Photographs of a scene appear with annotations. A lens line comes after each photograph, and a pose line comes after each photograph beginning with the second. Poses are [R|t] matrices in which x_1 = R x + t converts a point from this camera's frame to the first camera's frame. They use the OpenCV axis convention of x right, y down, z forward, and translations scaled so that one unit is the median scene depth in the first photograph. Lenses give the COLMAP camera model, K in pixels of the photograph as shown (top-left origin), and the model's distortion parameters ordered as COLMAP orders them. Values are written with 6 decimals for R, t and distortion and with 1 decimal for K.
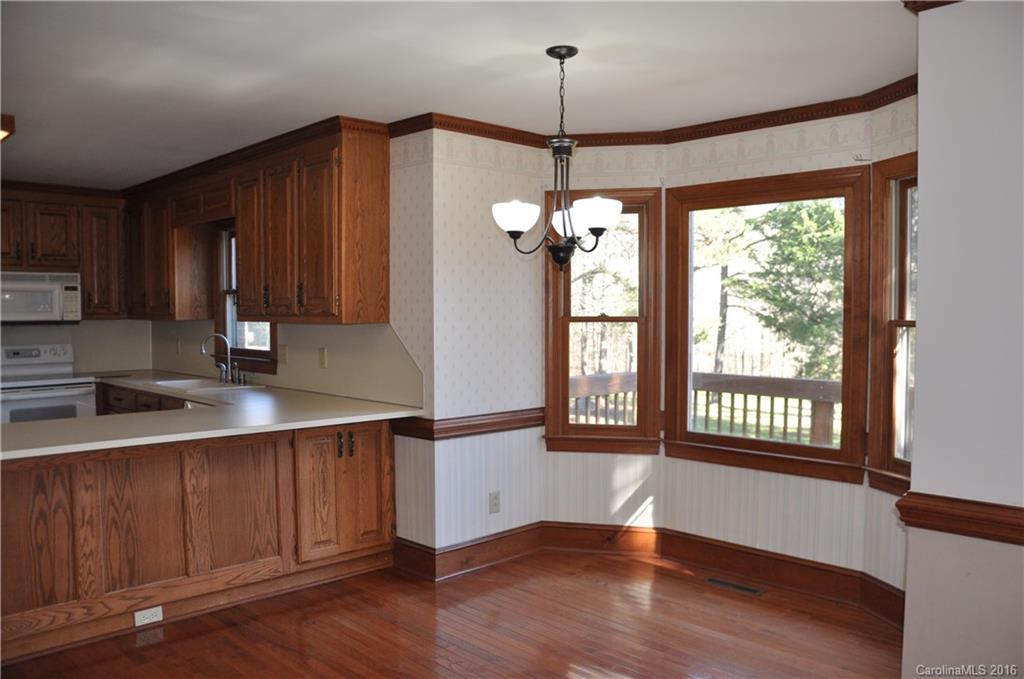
lens RADIAL K [[818.9, 0, 523.9], [0, 818.9, 352.6], [0, 0, 1]] dist [-0.156331, 0.137152]
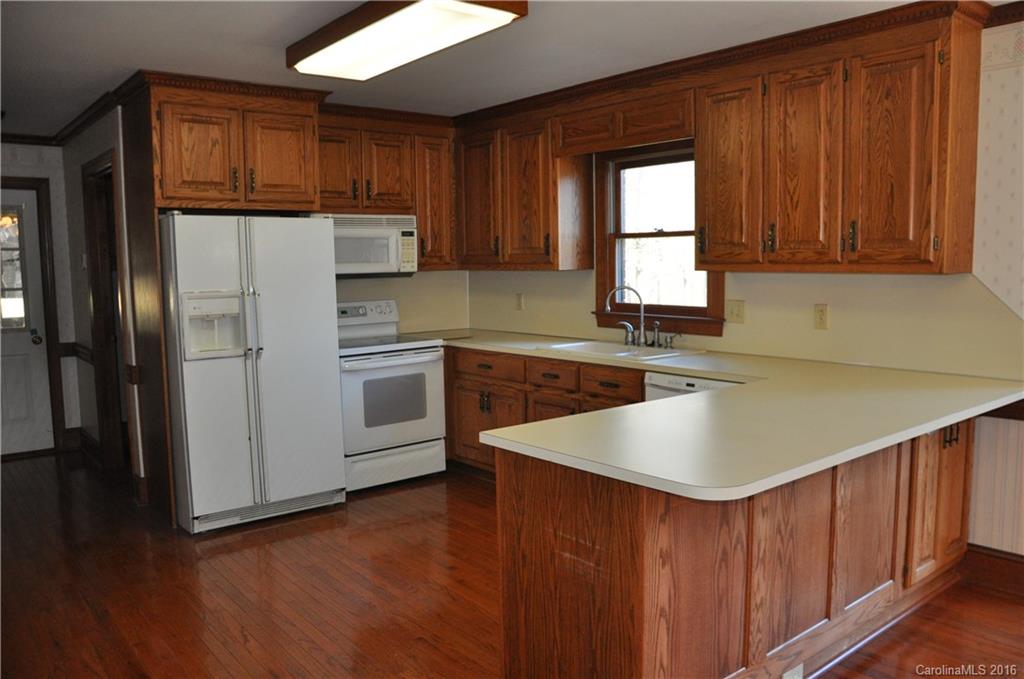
lens RADIAL K [[802.8, 0, 512.0], [0, 802.8, 339.5], [0, 0, 1]] dist [-0.144335, 0.099277]
pose [[0.995551, -0.005919, -0.094035, -0.559293], [0.010412, 0.998823, 0.047363, -0.012061], [0.093644, -0.048132, 0.994442, 0.234811]]
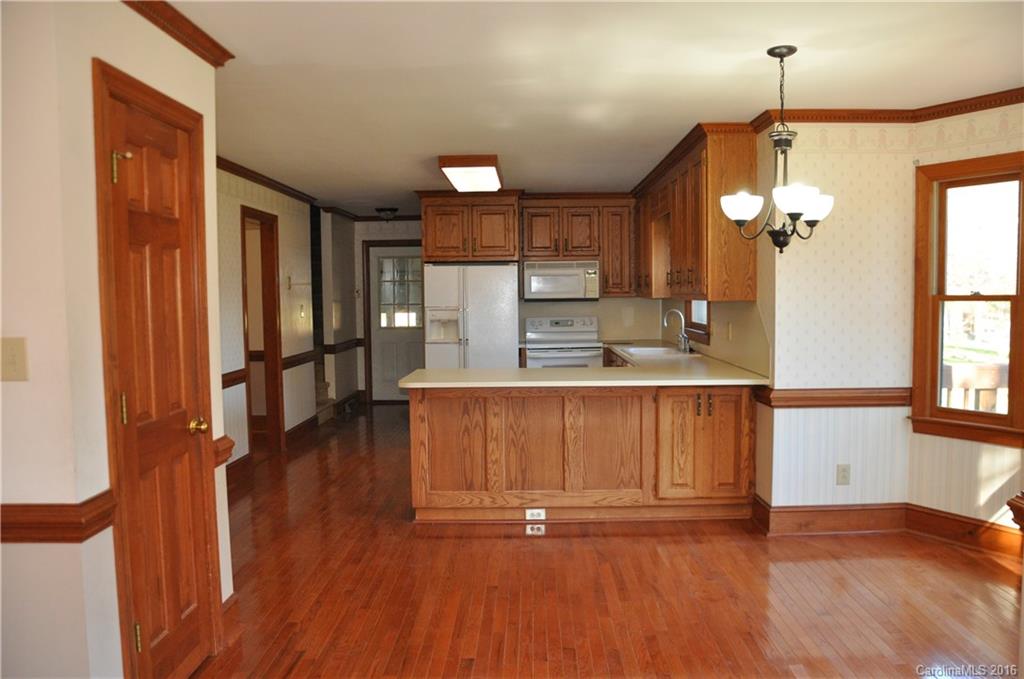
lens RADIAL K [[818.9, 0, 523.9], [0, 818.9, 352.6], [0, 0, 1]] dist [-0.156331, 0.137152]
pose [[0.701579, 0.044407, -0.711207, 0.422694], [-0.025965, 0.998987, 0.036762, 0.001948], [0.712119, -0.007325, 0.702021, -0.004331]]
